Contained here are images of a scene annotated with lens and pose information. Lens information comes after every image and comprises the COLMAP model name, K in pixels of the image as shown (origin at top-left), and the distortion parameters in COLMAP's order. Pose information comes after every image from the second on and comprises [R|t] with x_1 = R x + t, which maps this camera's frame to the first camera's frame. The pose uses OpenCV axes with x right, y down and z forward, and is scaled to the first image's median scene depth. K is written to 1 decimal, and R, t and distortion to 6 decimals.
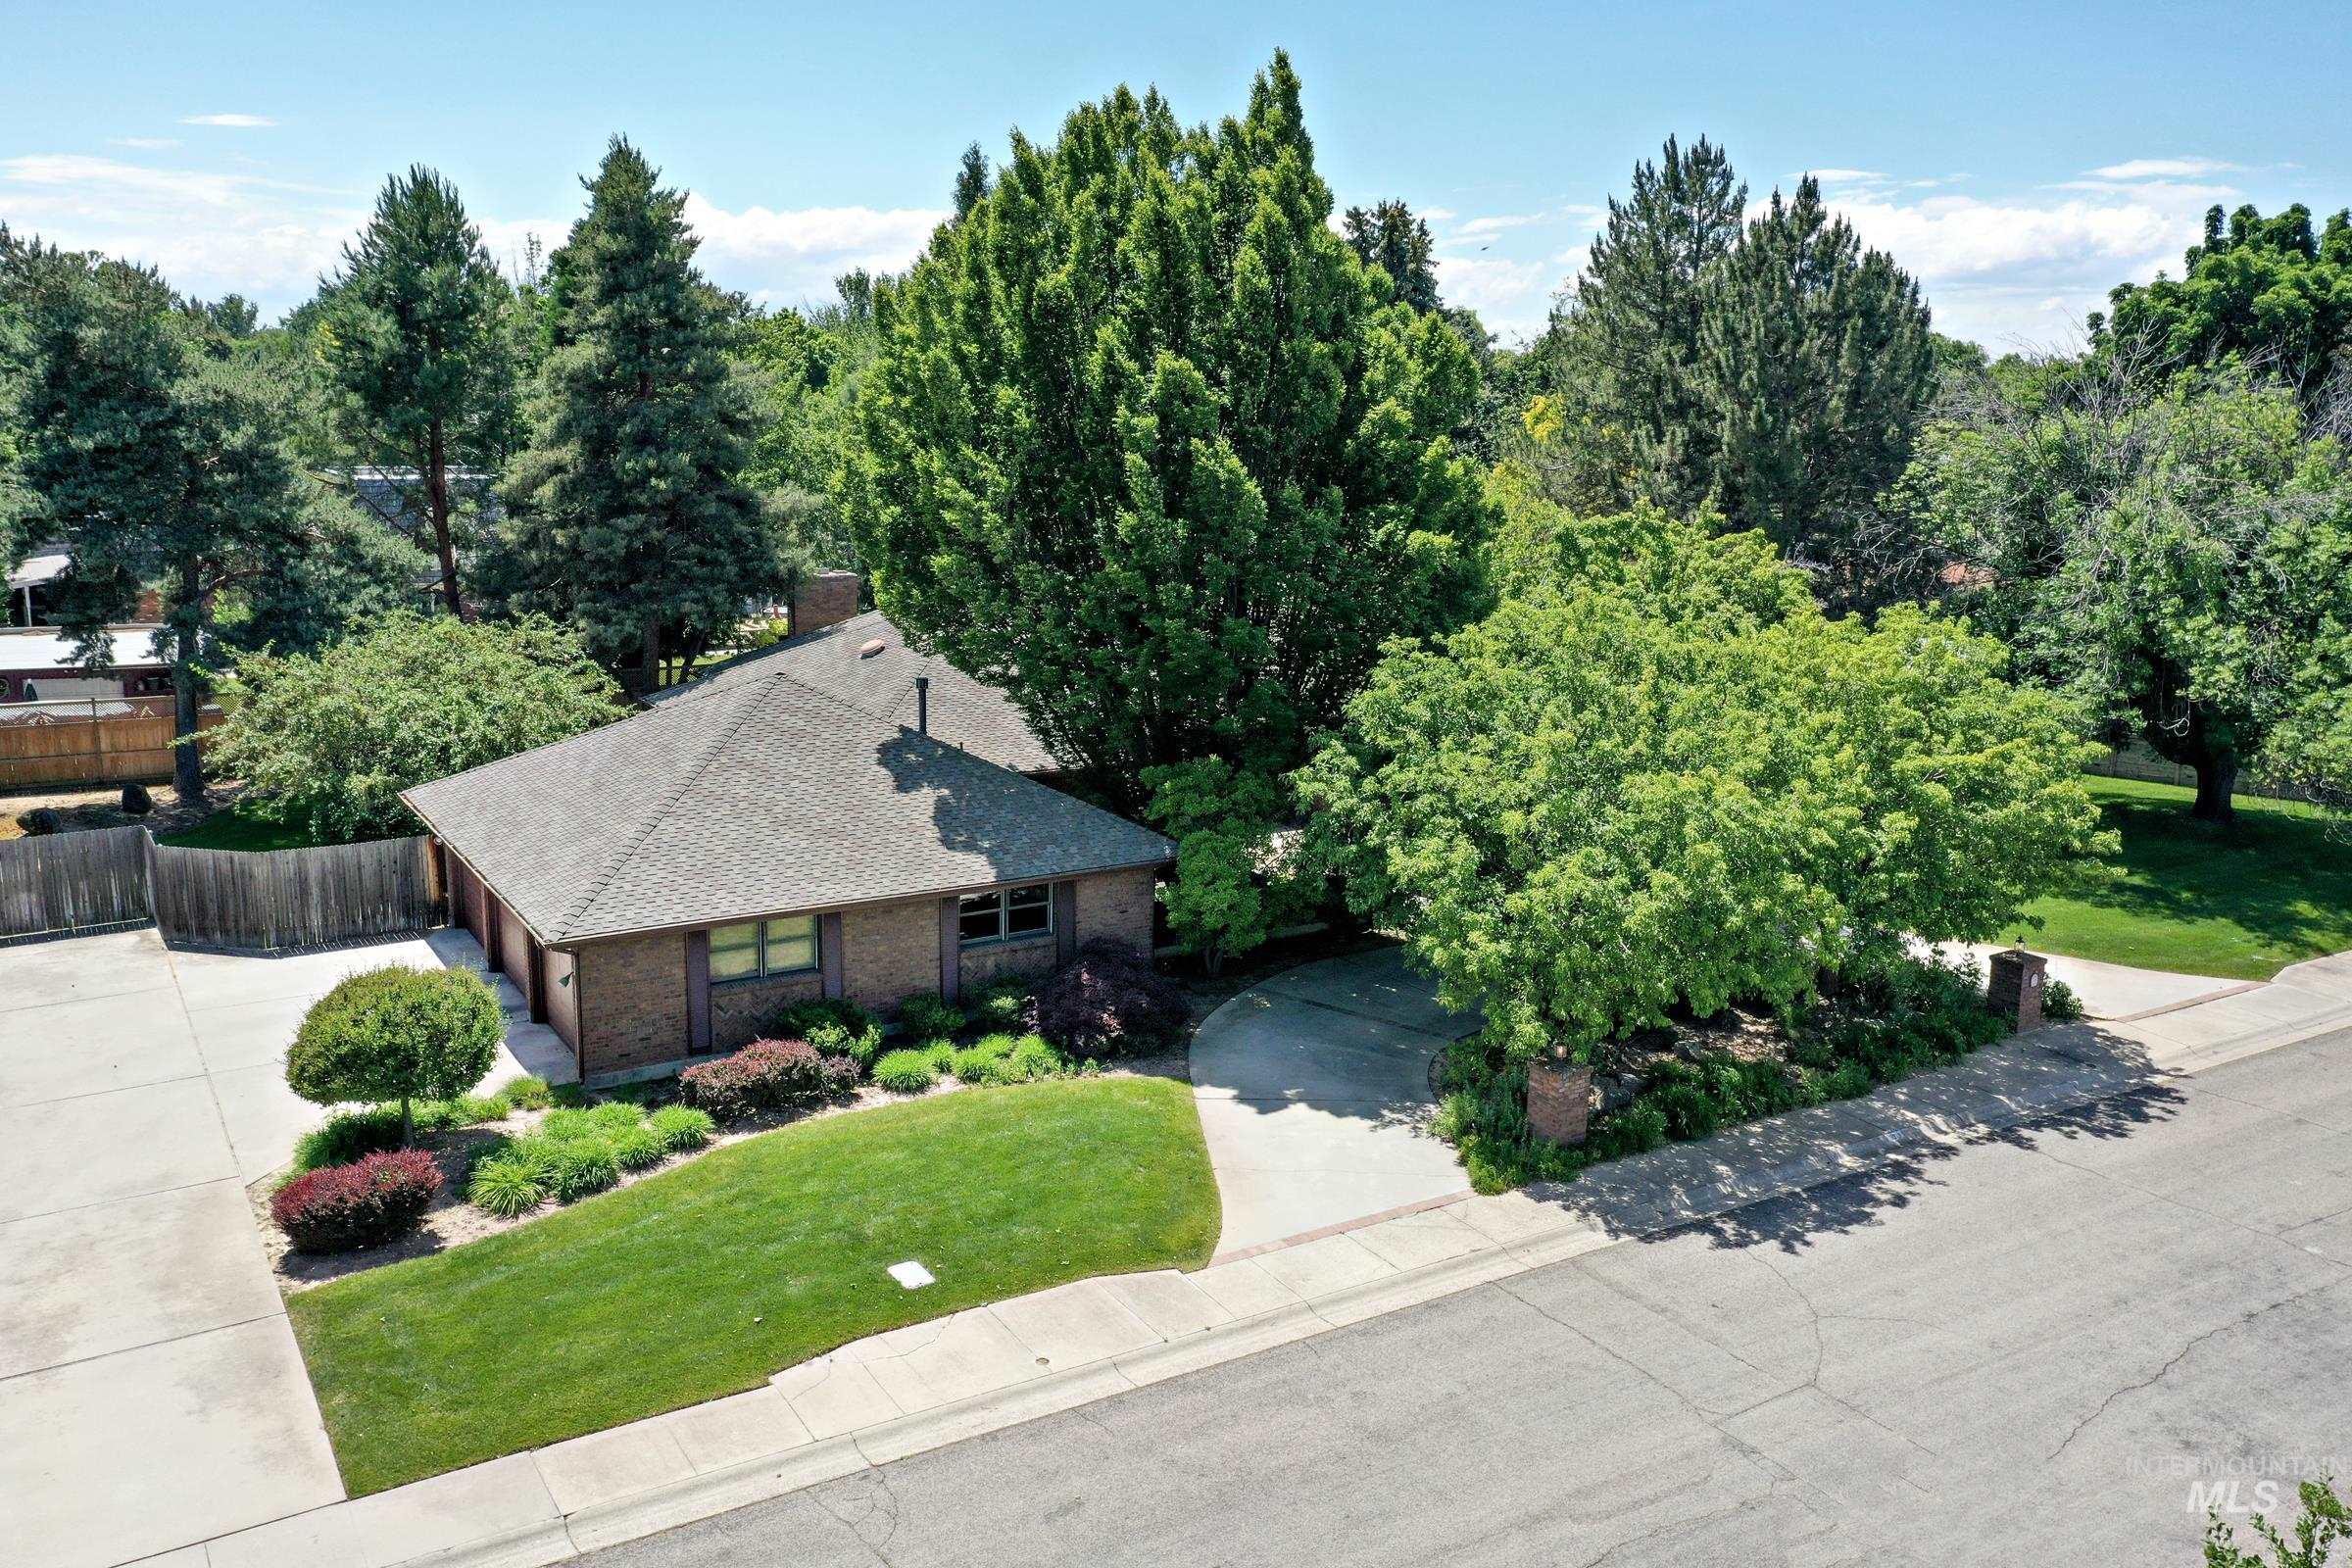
lens RADIAL K [[1907.5, 0, 1165.0], [0, 1907.5, 759.9], [0, 0, 1]] dist [0.027142, 0.004713]
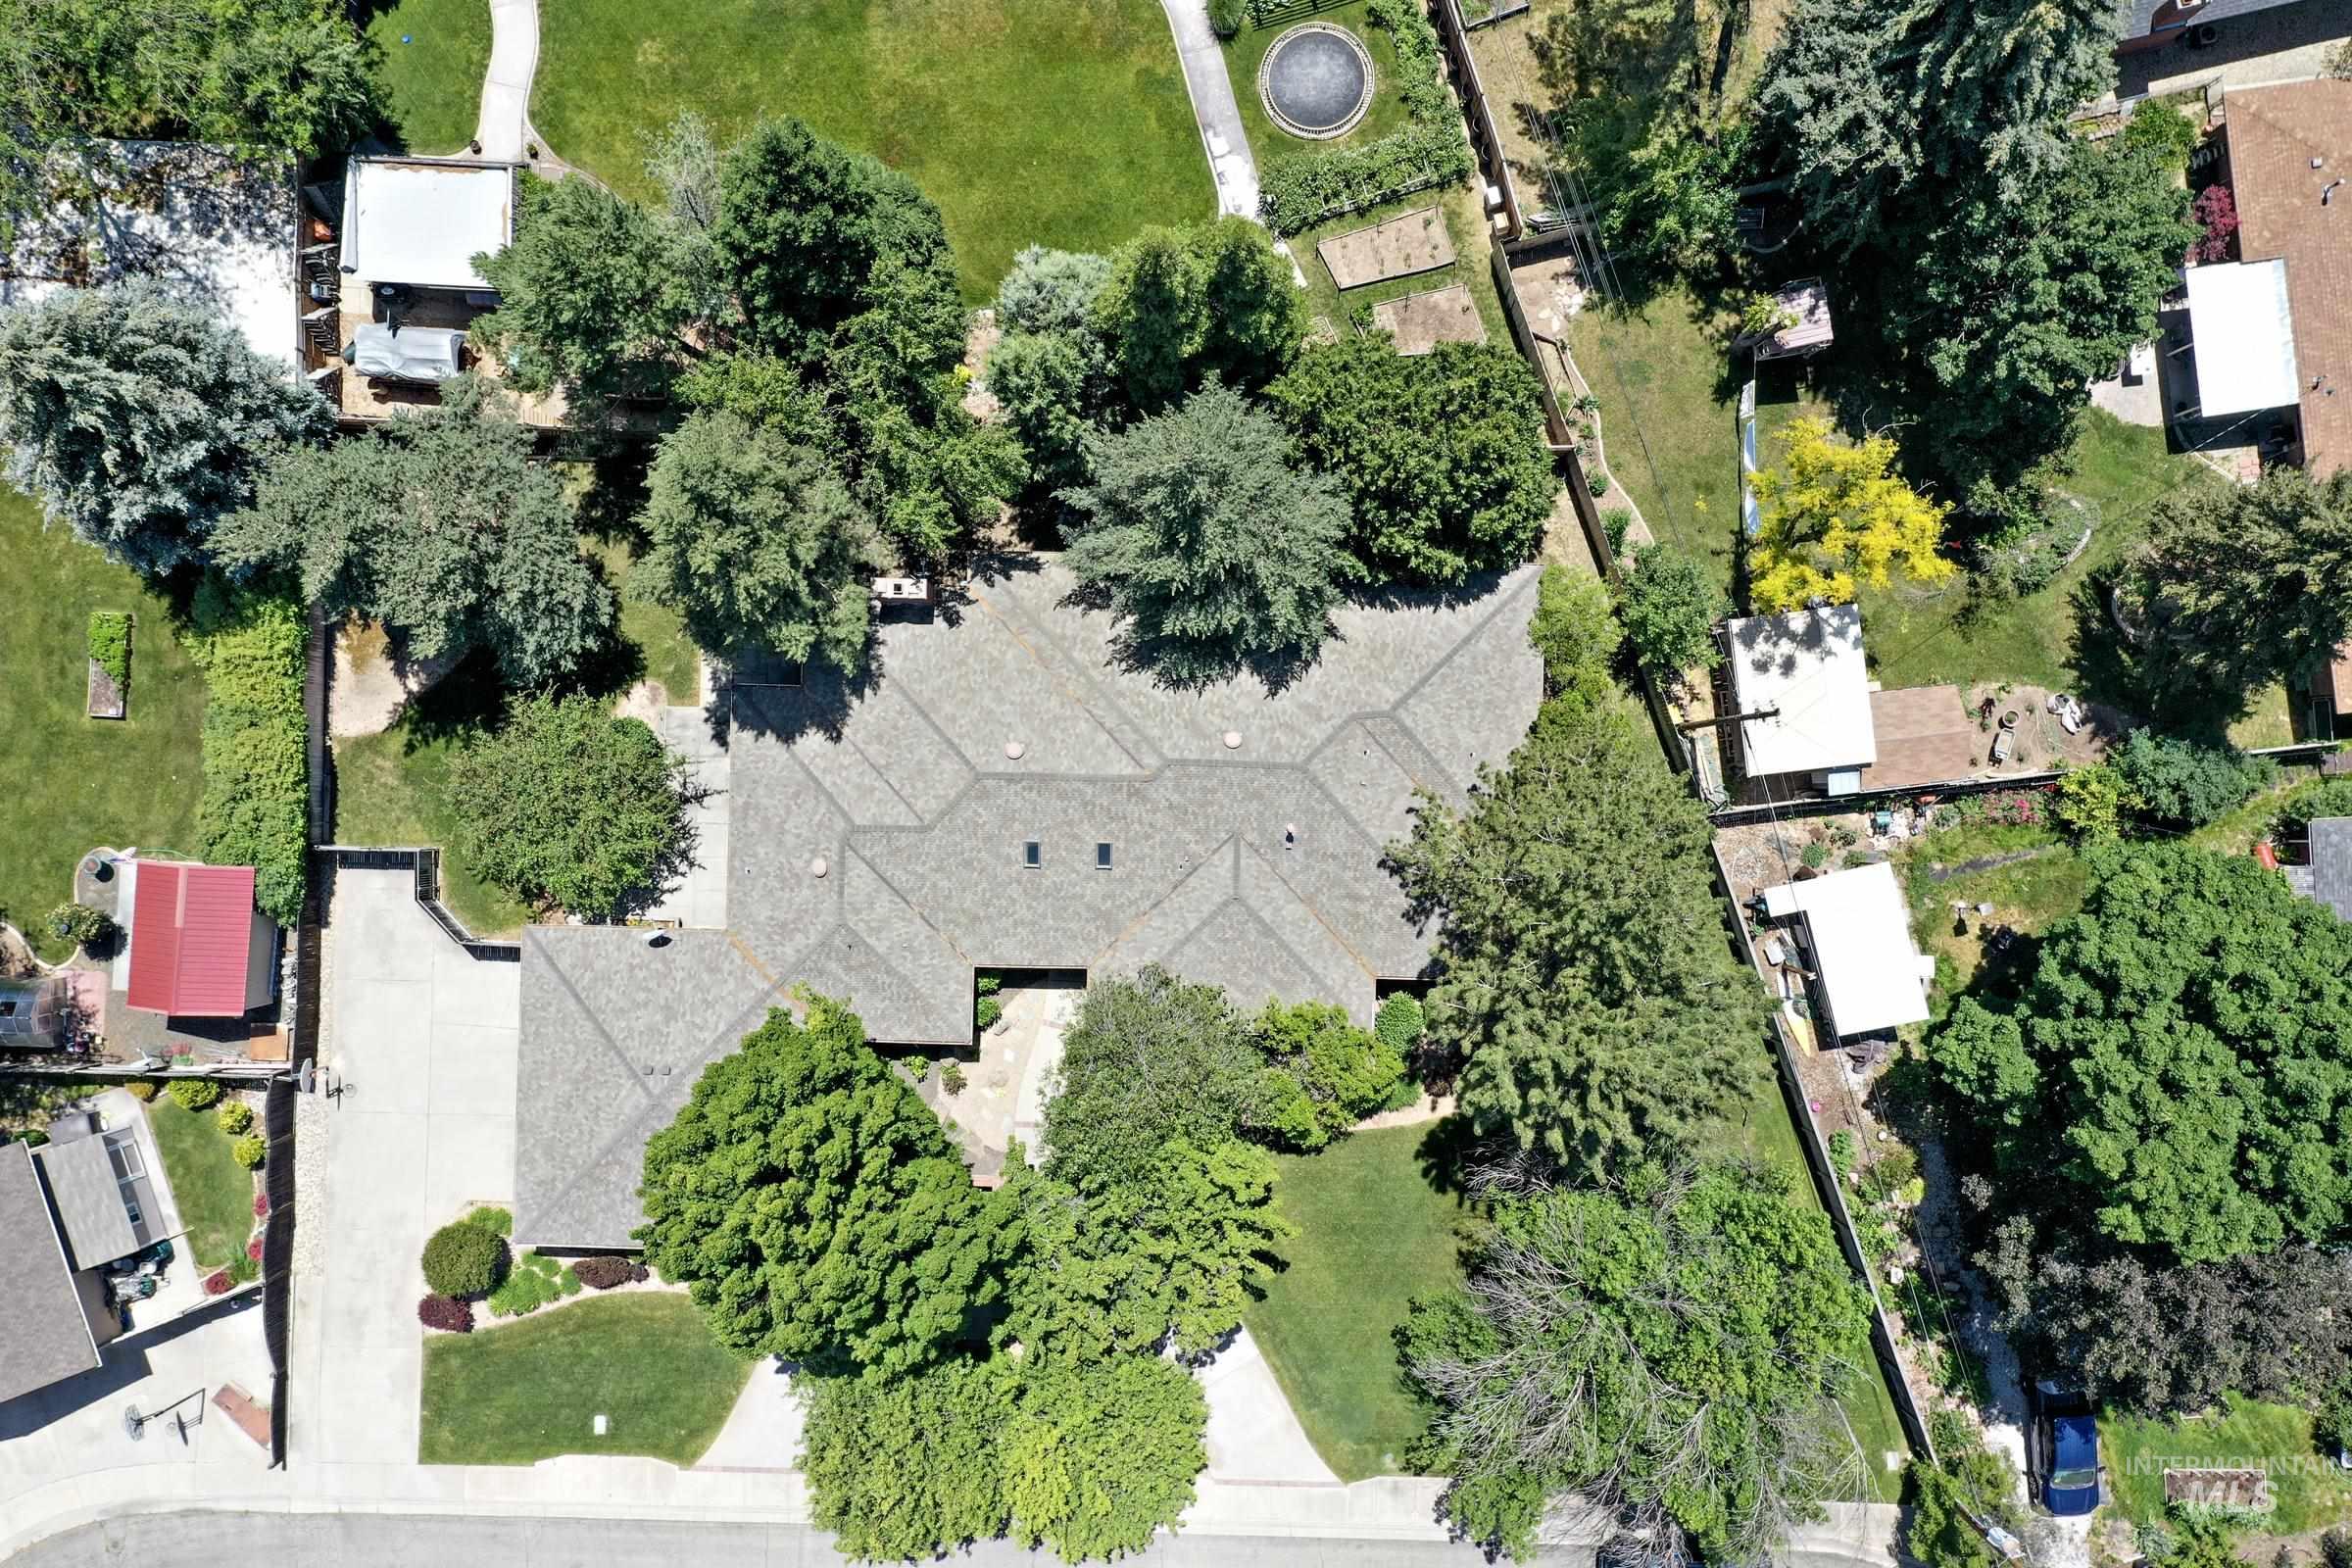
lens RADIAL K [[1907.5, 0, 1160.6], [0, 1907.5, 783.9], [0, 0, 1]] dist [0.027142, 0.004713]
pose [[0.834639, 0.549797, -0.033182, 0.129075], [-0.073547, 0.170950, 0.982531, -2.528508], [0.545865, -0.817618, 0.183118, 1.509718]]
